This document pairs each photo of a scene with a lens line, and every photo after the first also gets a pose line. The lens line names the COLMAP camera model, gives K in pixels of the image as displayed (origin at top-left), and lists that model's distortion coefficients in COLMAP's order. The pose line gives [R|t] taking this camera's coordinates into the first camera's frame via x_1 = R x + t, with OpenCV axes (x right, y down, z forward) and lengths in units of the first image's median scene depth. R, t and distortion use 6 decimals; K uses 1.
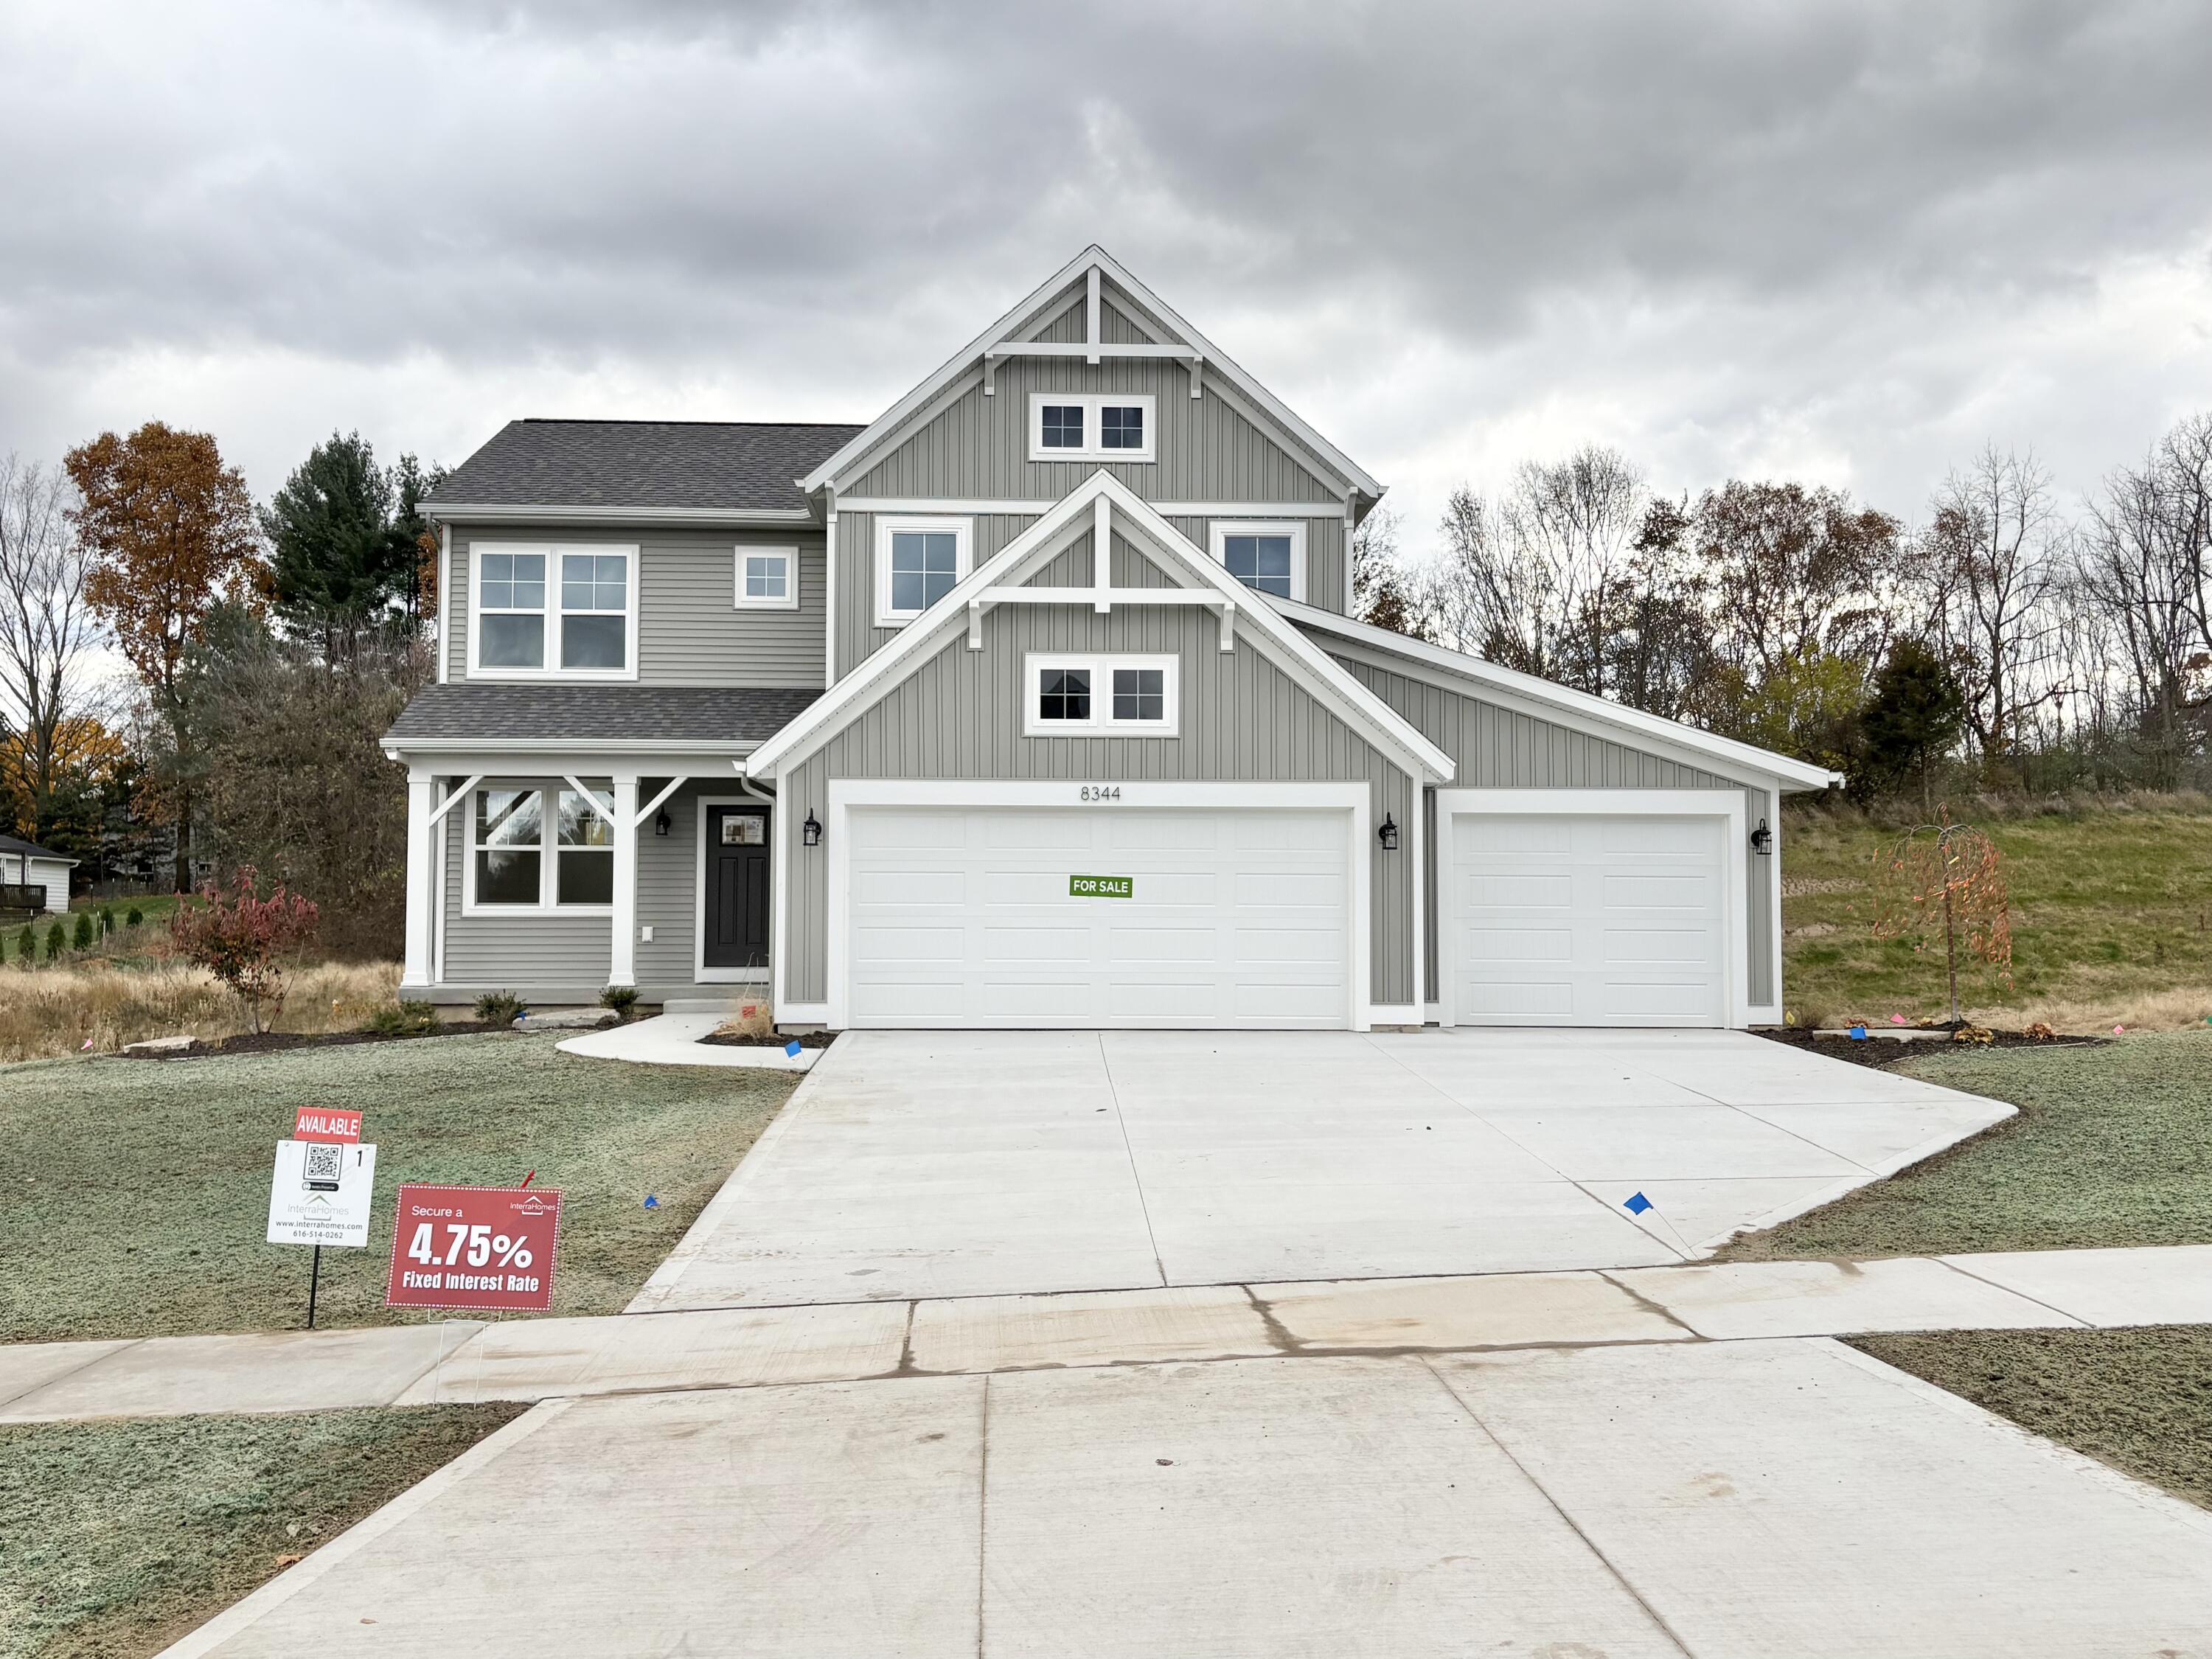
lens RADIAL K [[2057.5, 0, 1106.0], [0, 2057.5, 829.5], [0, 0, 1]] dist [0.109712, -0.003006]
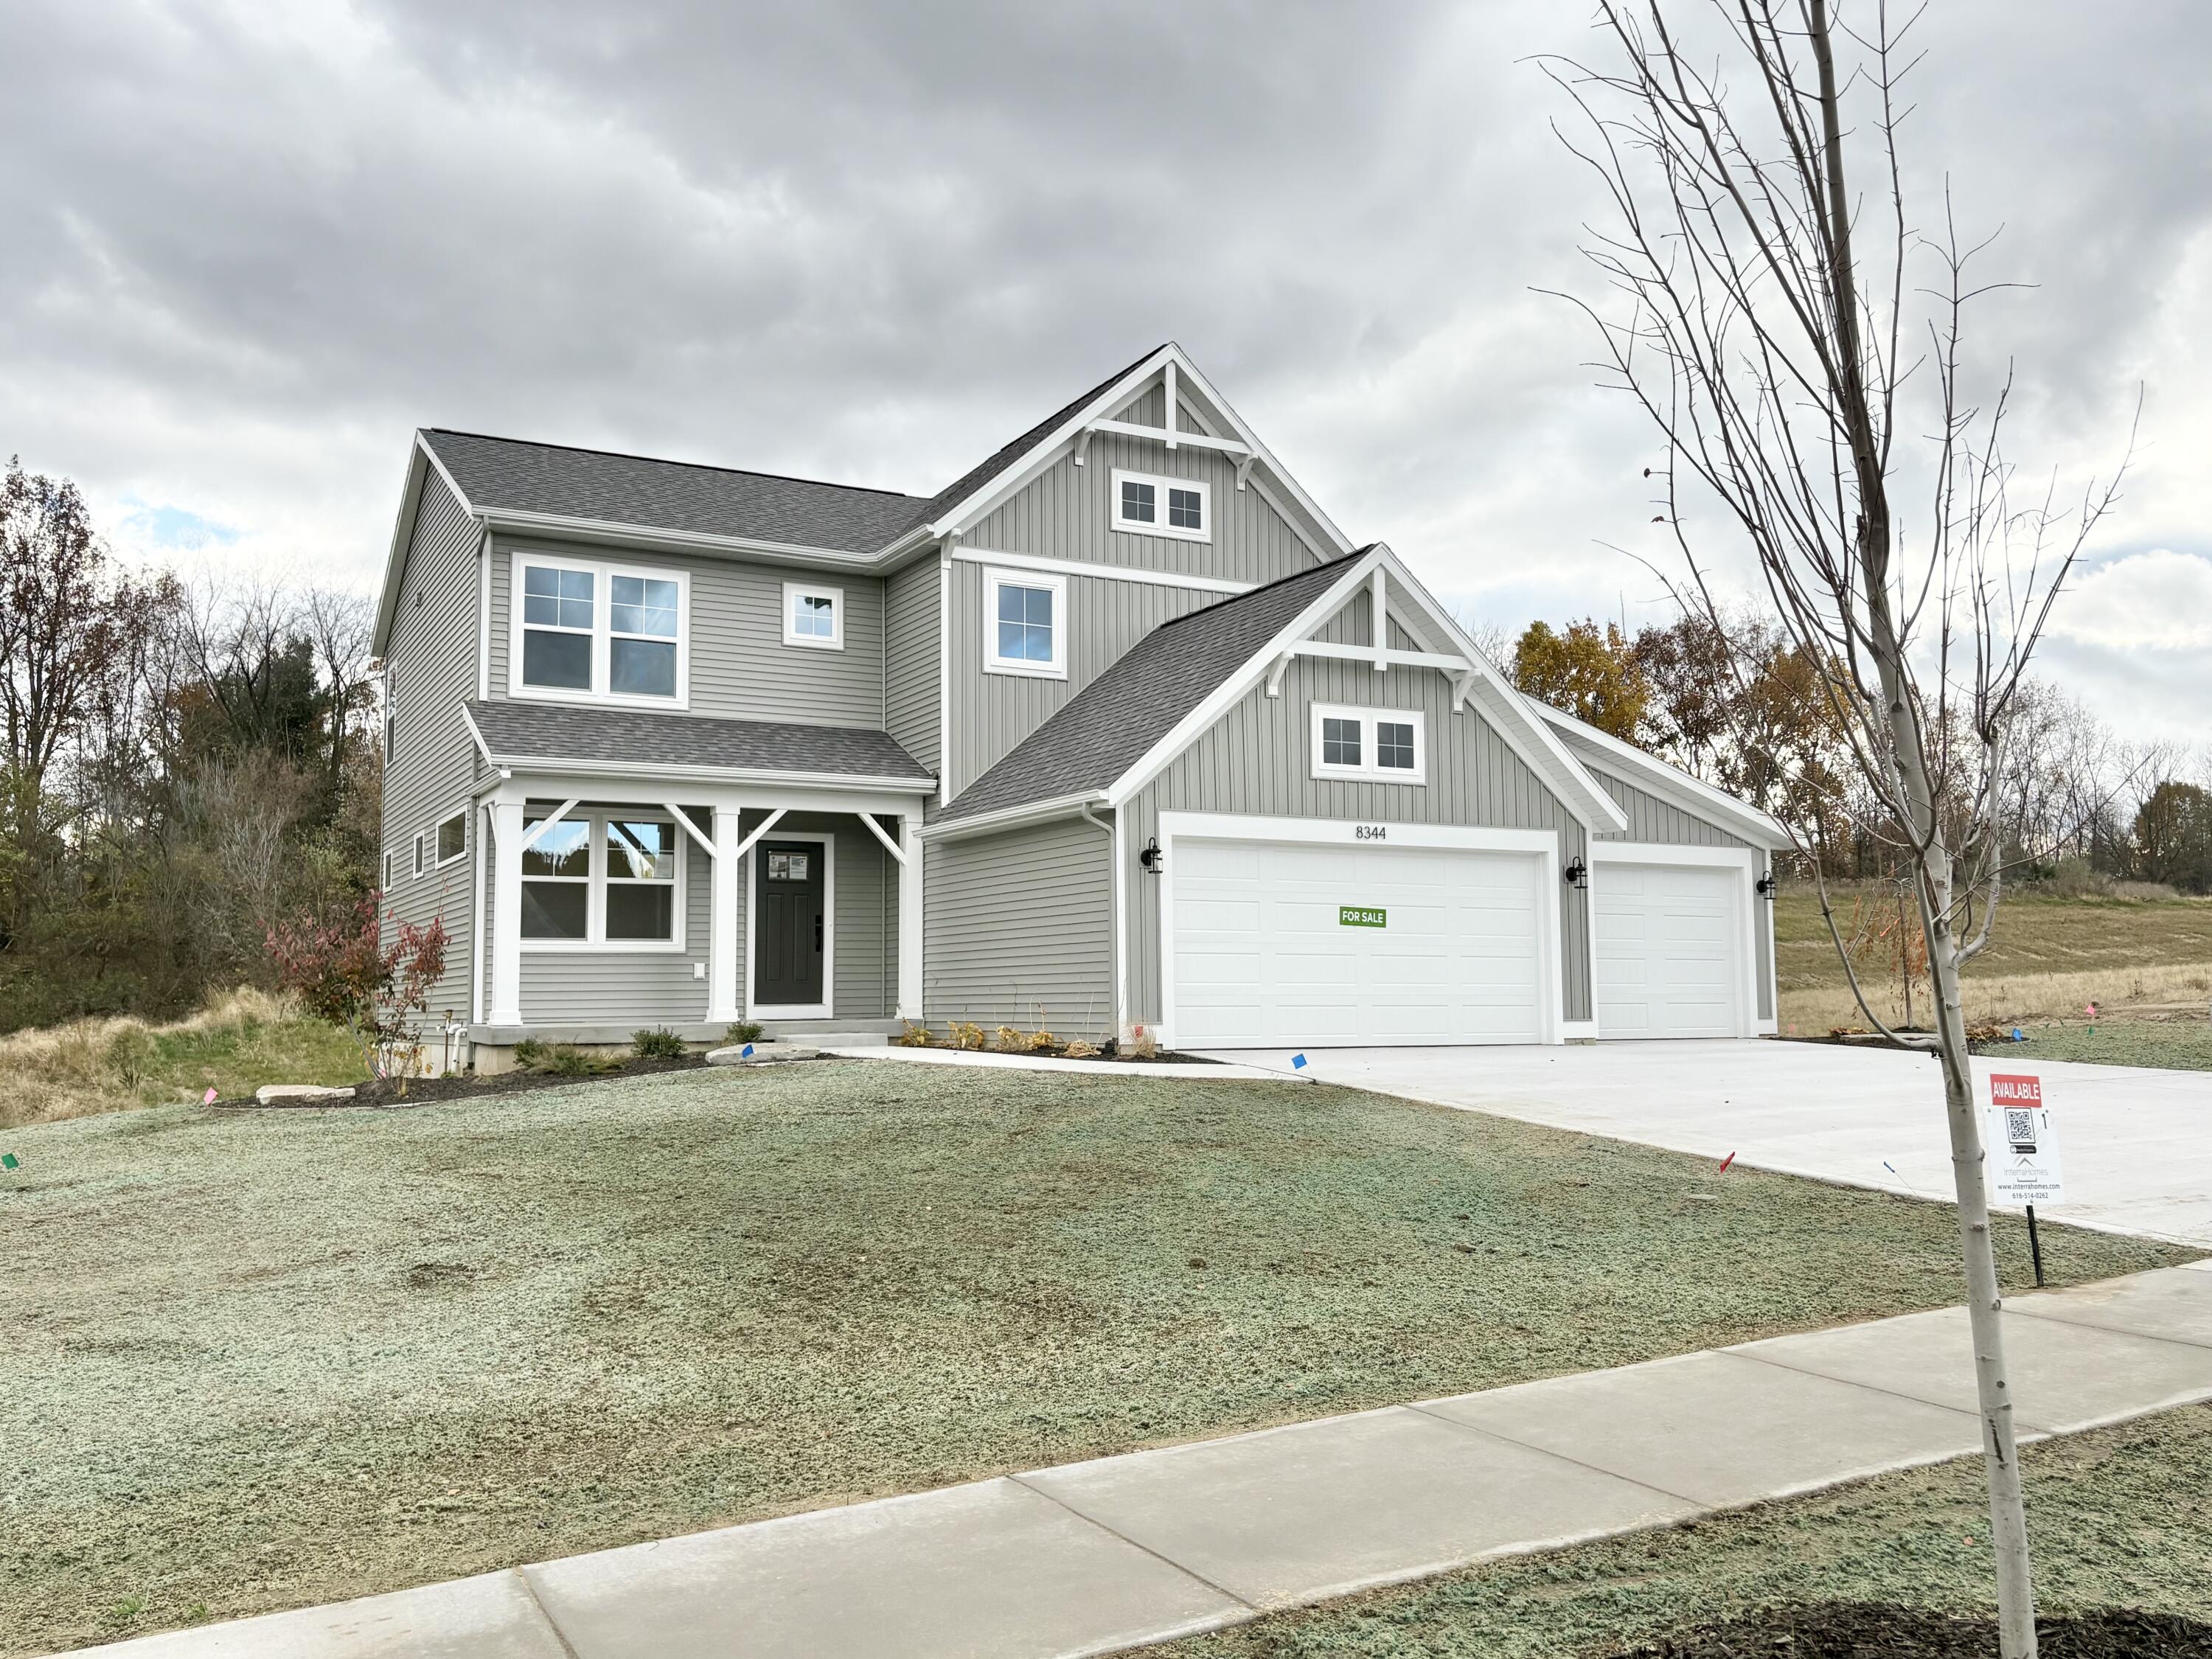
lens RADIAL K [[1843.9, 0, 1106.0], [0, 1843.9, 829.5], [0, 0, 1]] dist [0.106633, -0.002478]
pose [[0.890264, 0.033922, 0.454180, -0.475638], [-0.013196, 0.998725, -0.048728, 0.025512], [-0.455254, 0.037387, 0.889576, 0.146232]]
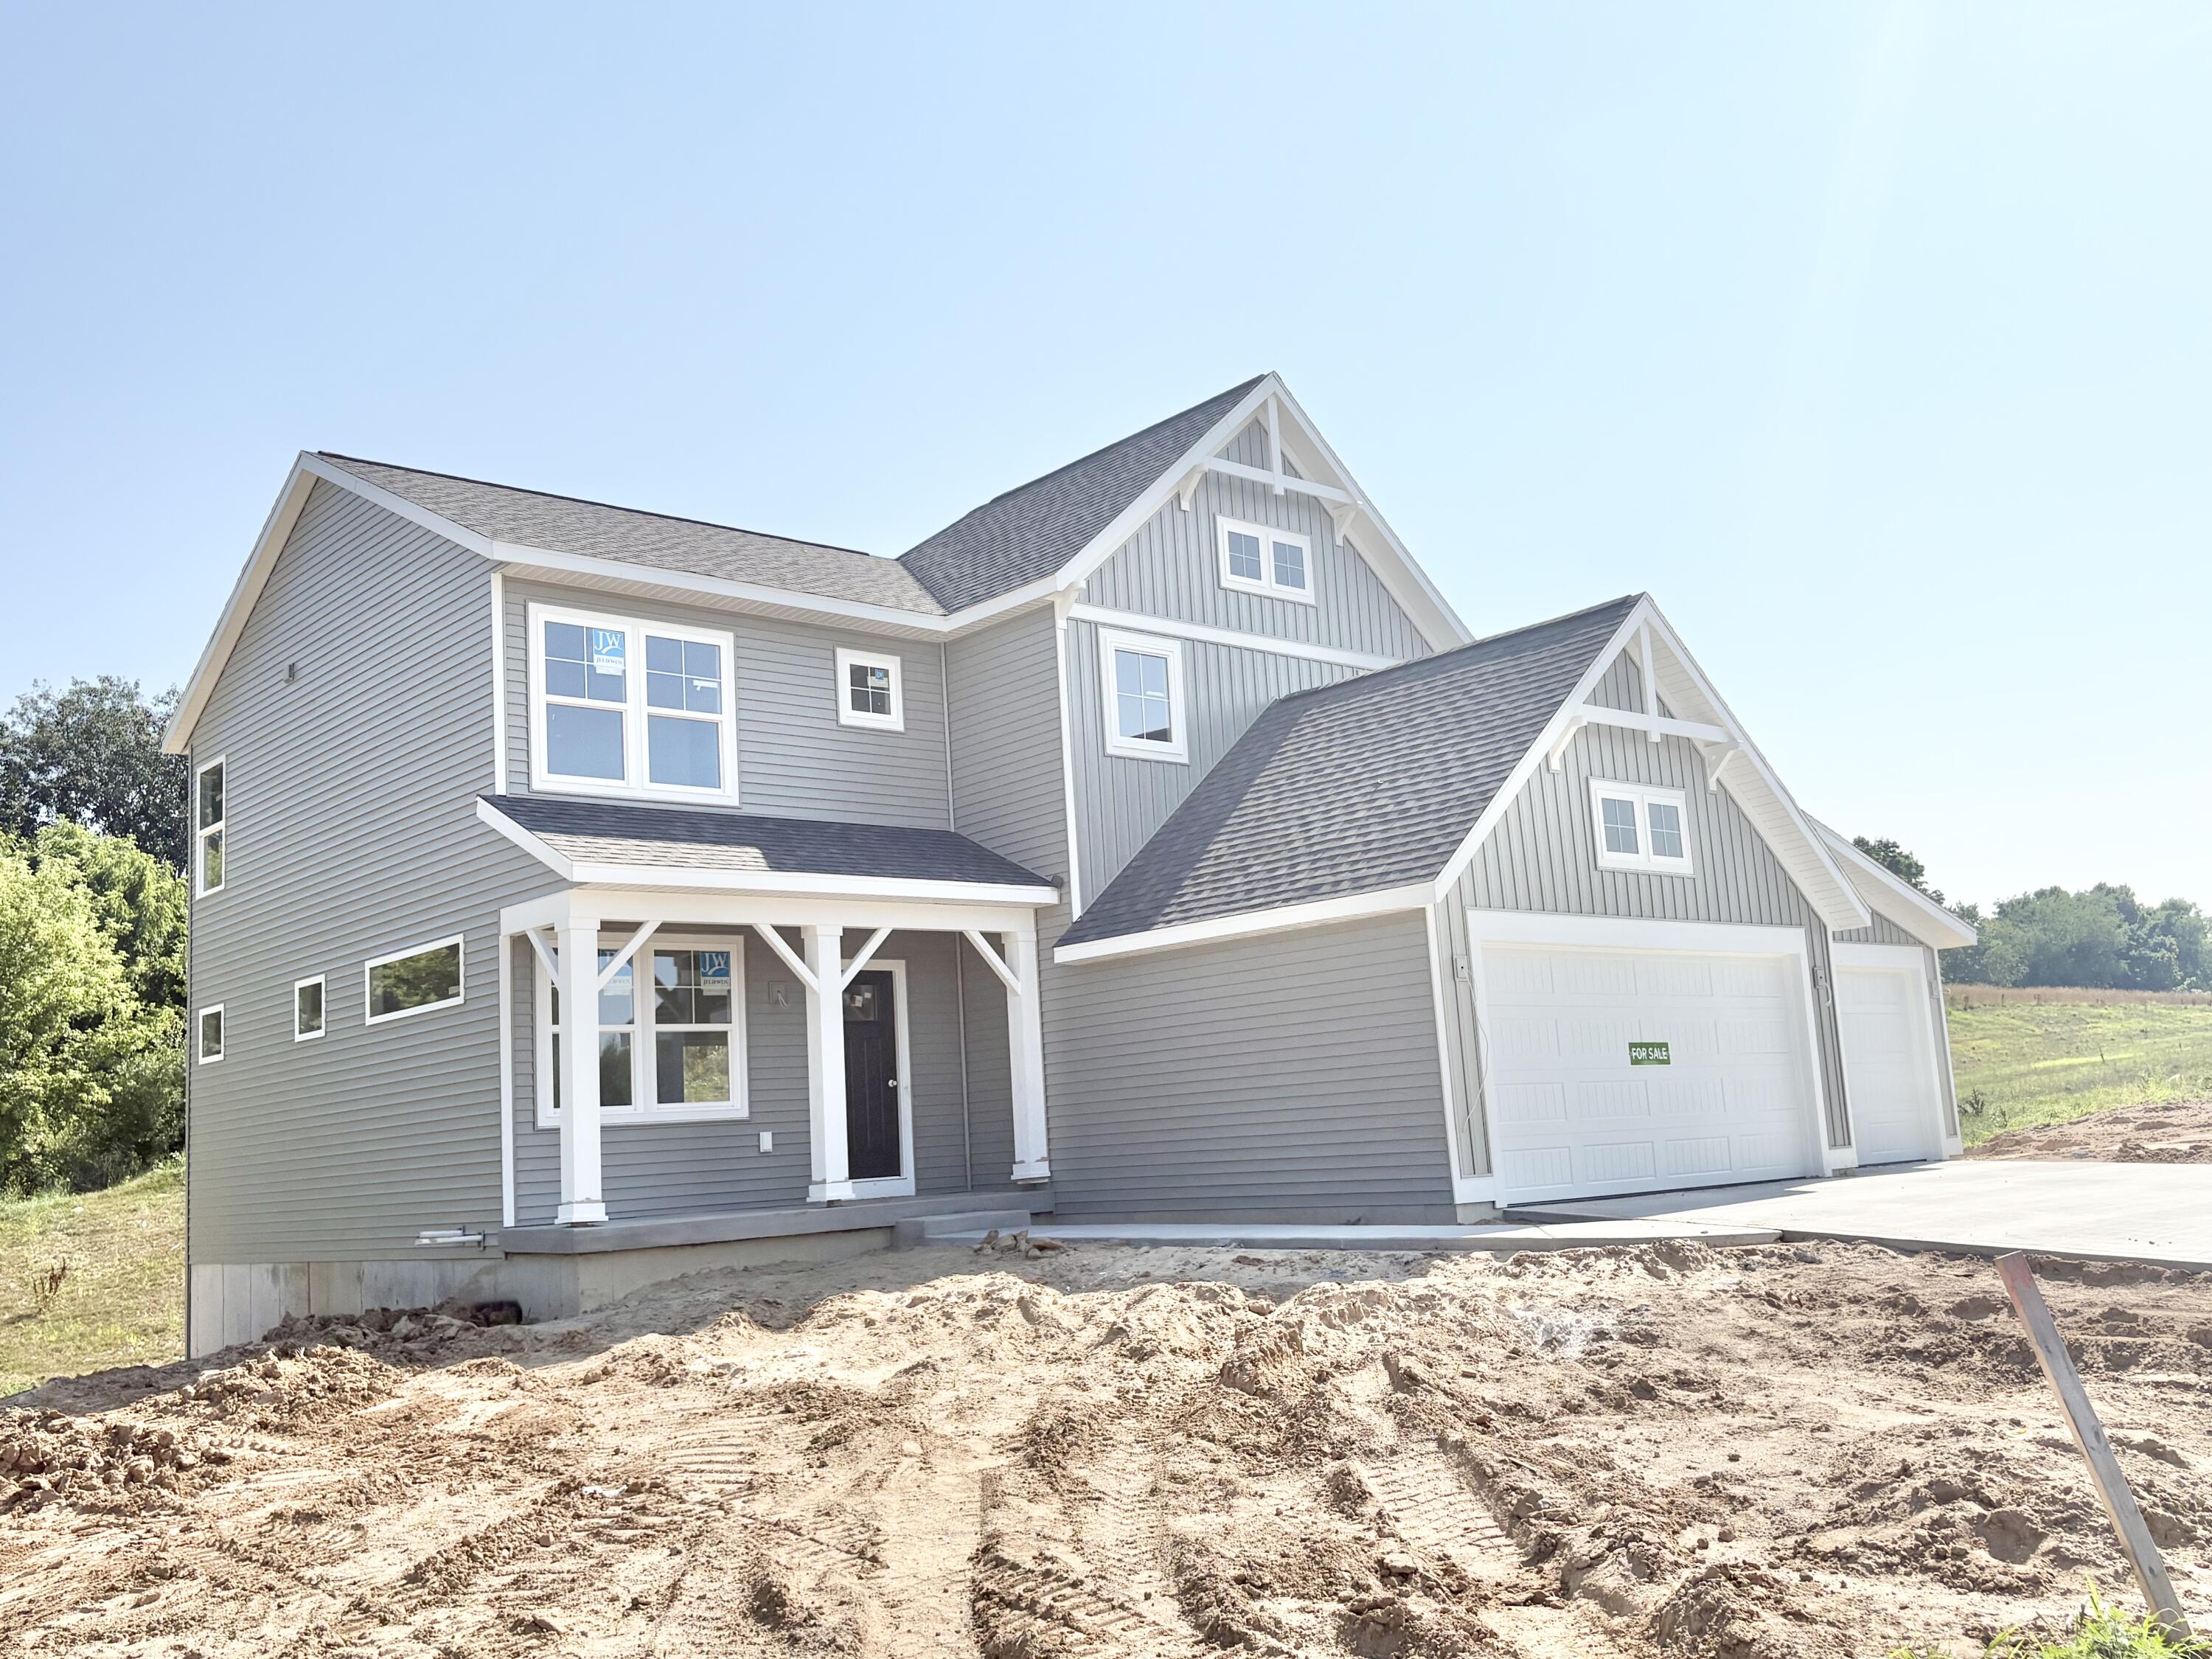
lens RADIAL K [[2057.5, 0, 1106.0], [0, 2057.5, 829.5], [0, 0, 1]] dist [0.109712, -0.003006]
pose [[0.763675, 0.054263, 0.643316, -0.652669], [0.028667, 0.992629, -0.117757, 0.031647], [-0.644964, 0.108370, 0.756490, 0.361954]]
